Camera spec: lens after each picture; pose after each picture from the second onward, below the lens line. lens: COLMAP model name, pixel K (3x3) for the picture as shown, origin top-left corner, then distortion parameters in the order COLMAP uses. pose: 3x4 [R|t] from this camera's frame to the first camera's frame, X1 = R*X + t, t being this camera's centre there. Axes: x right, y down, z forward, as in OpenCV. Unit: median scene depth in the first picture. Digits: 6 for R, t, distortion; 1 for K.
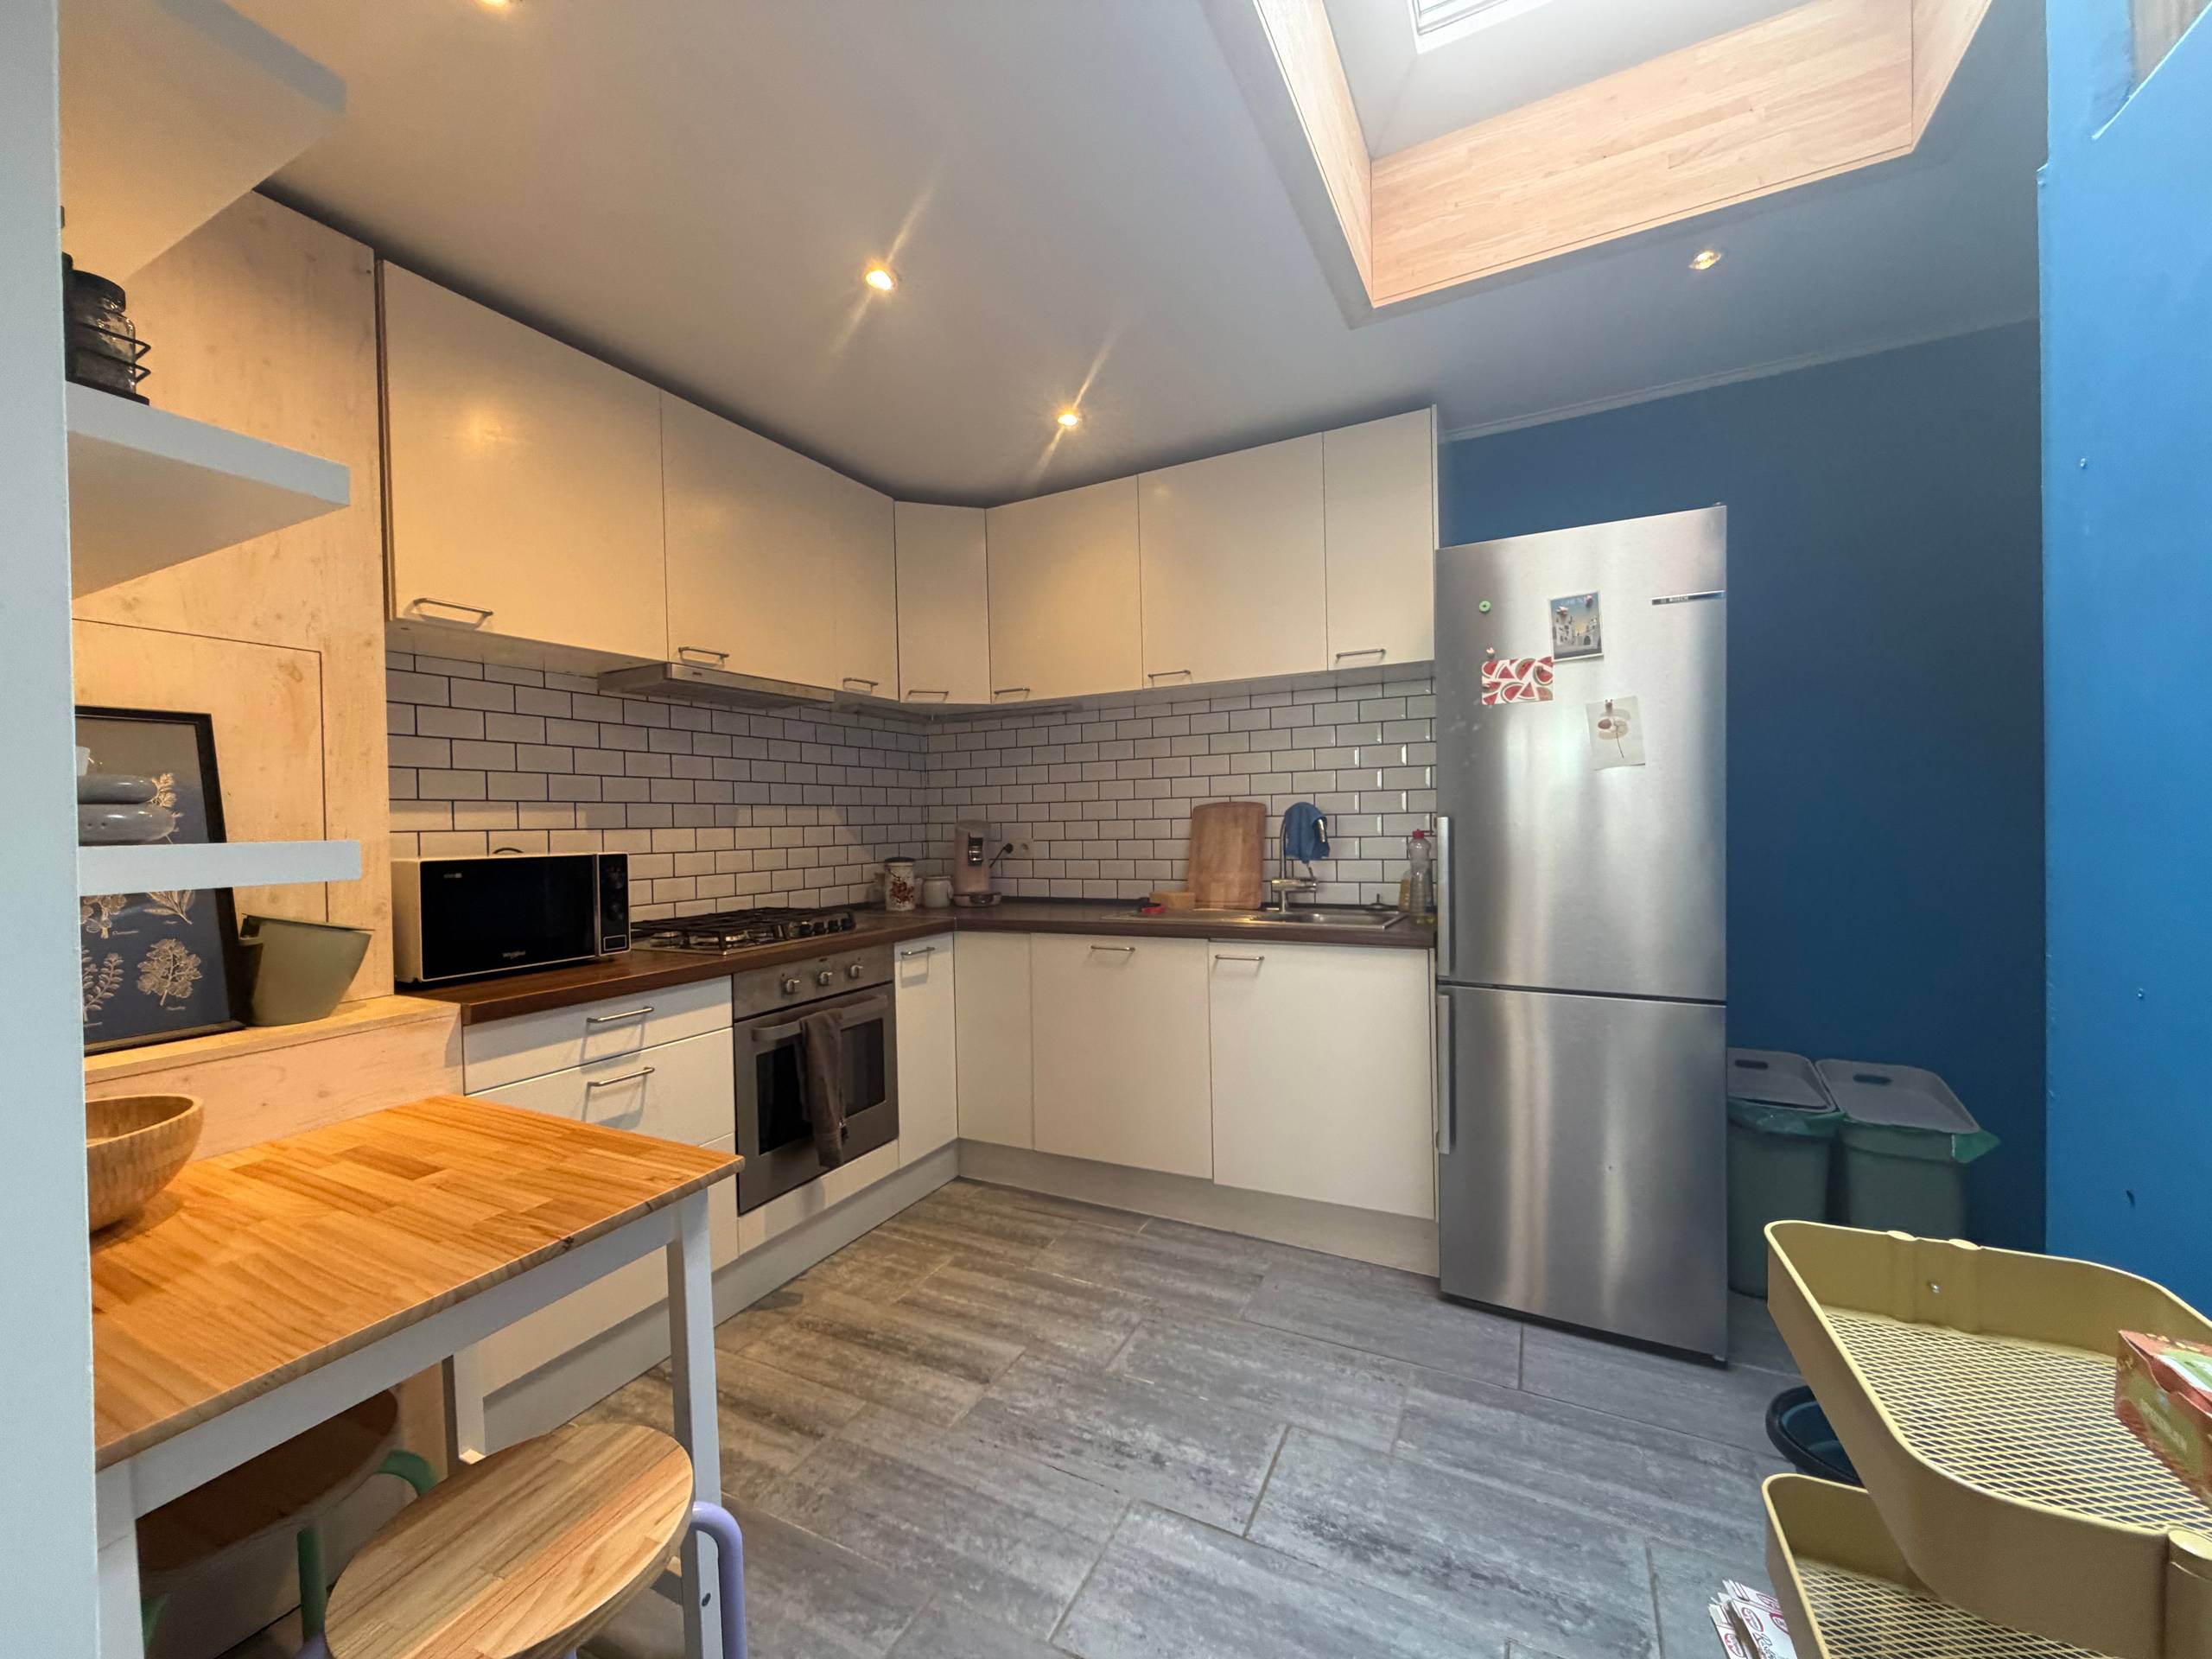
lens RADIAL K [[882.5, 0, 1095.4], [0, 882.5, 837.6], [0, 0, 1]] dist [-0.000119, -0.000672]
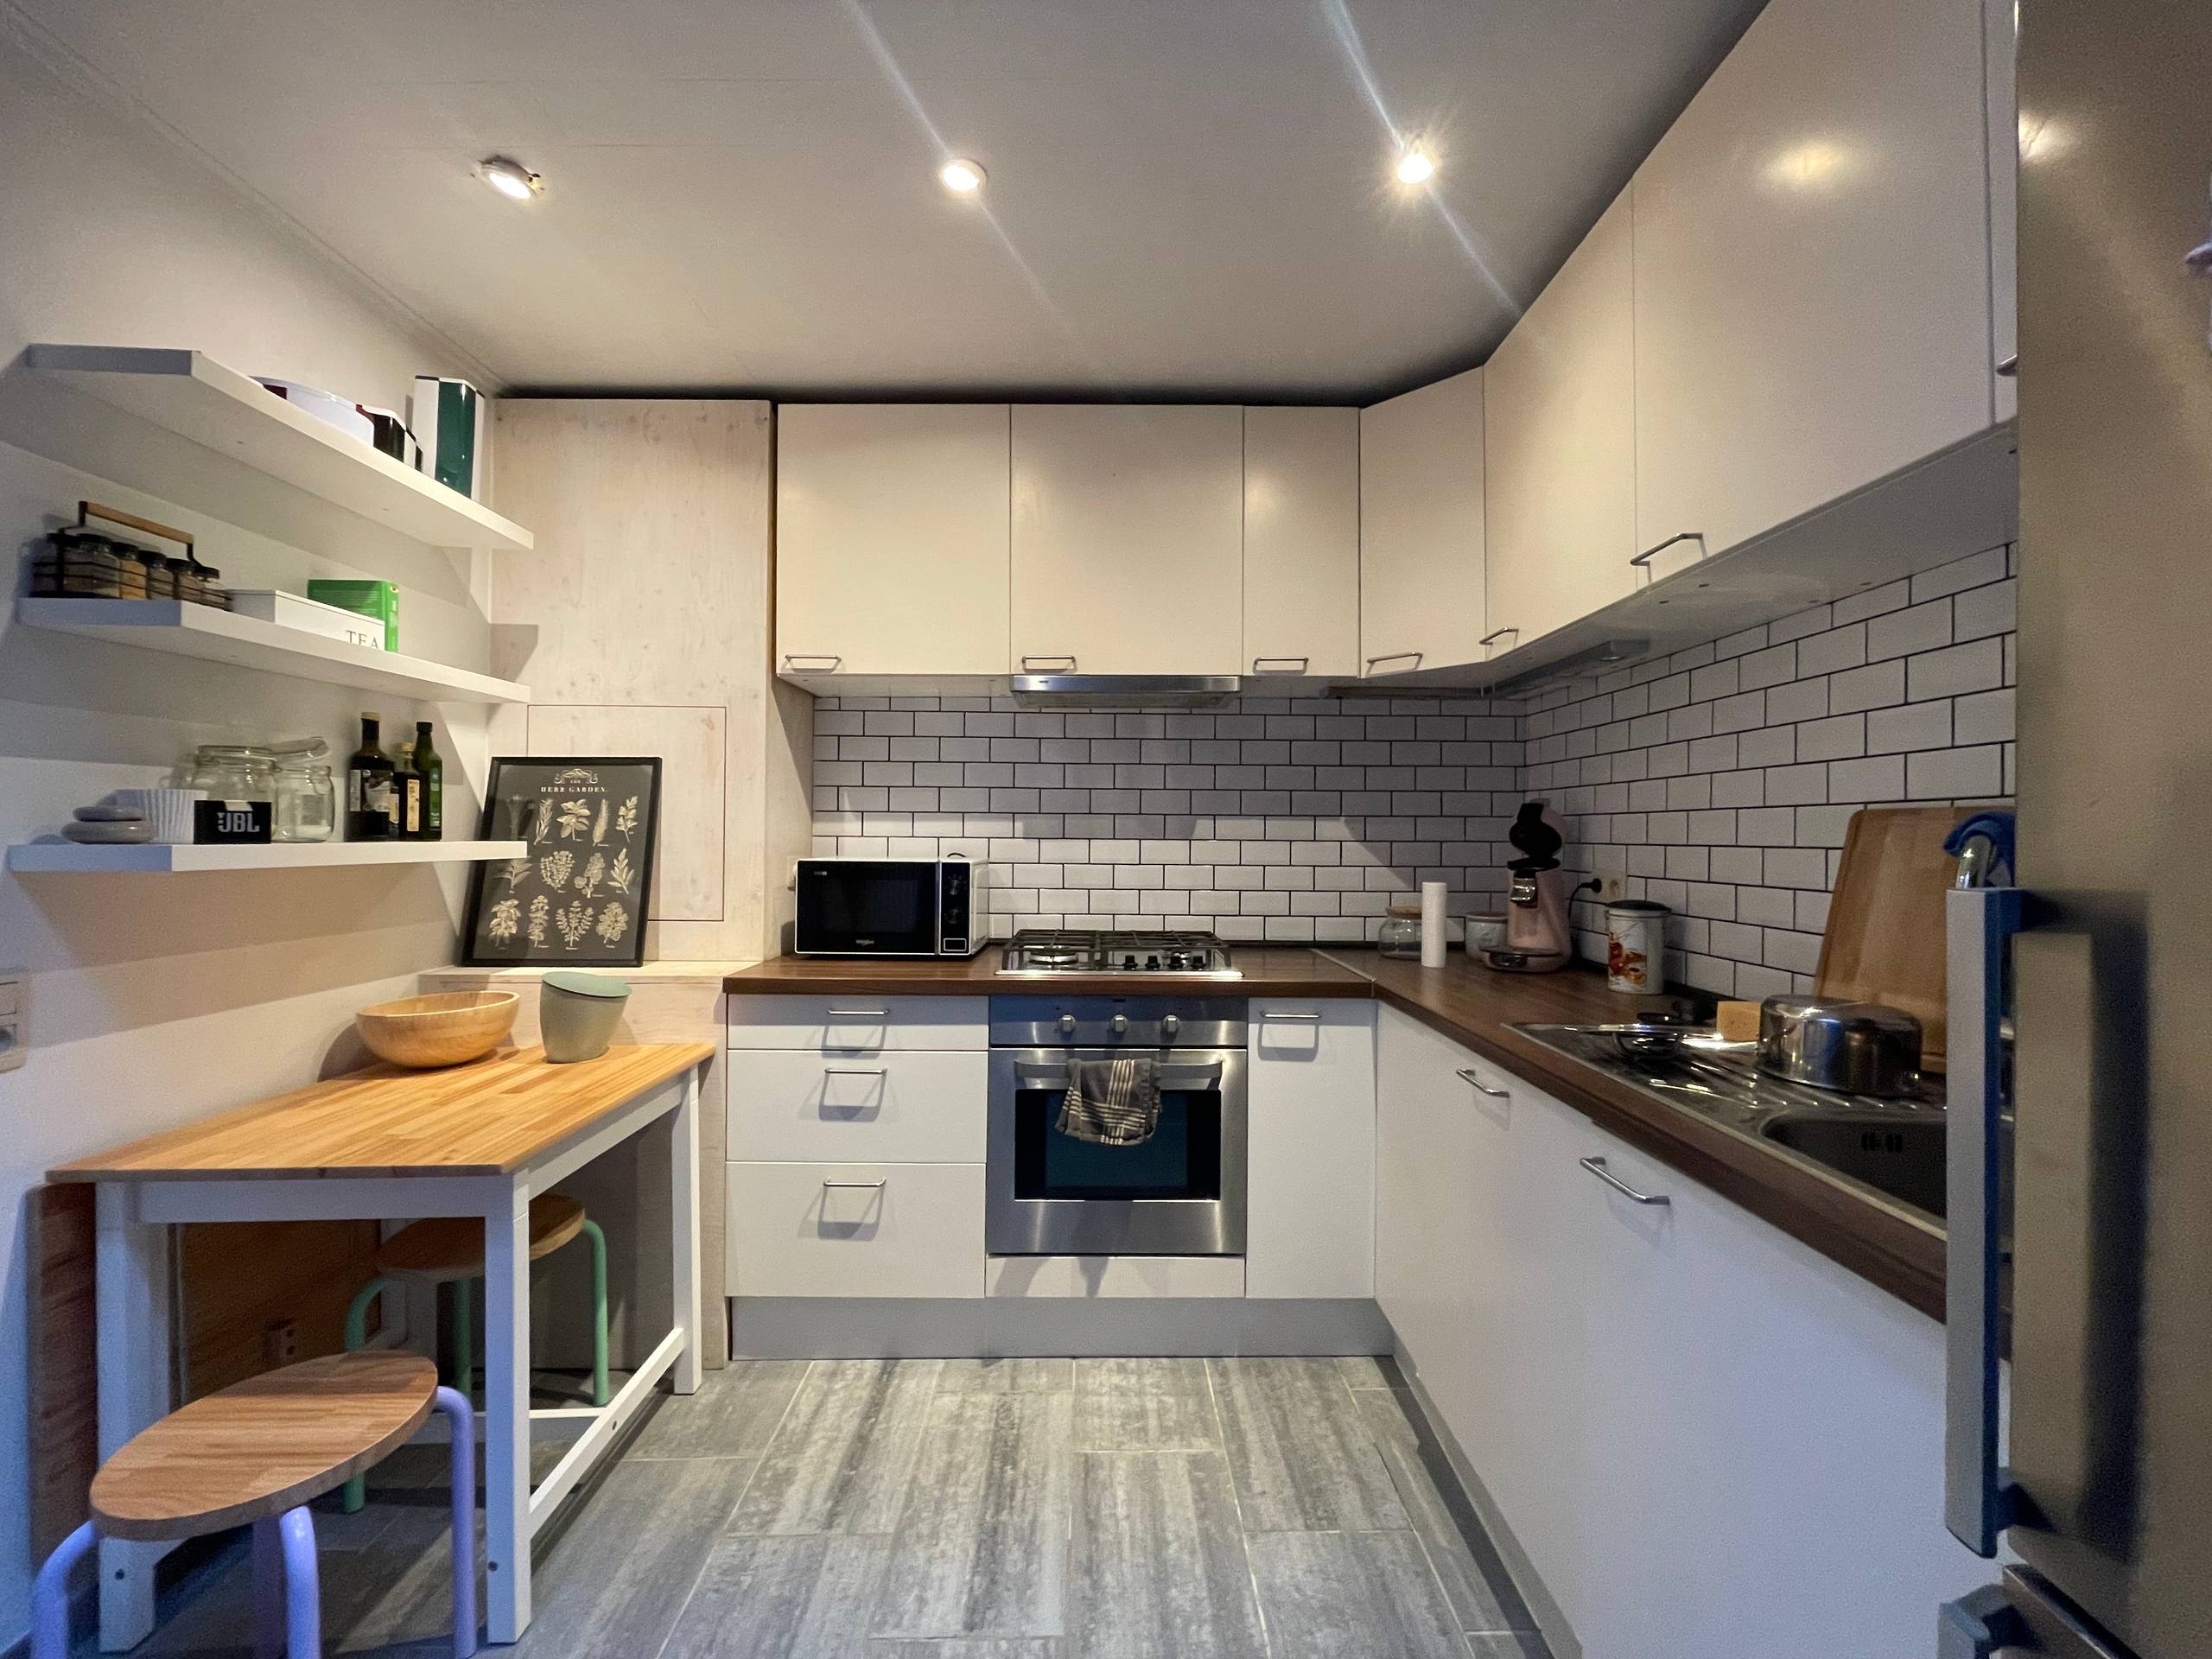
lens RADIAL K [[886.4, 0, 1111.6], [0, 886.4, 831.0], [0, 0, 1]] dist [-0.010999, -0.000330]
pose [[0.466687, 0.018007, -0.884239, 0.409657], [-0.031691, 0.999491, 0.003628, -0.024597], [0.883855, 0.026329, 0.467020, 0.565436]]
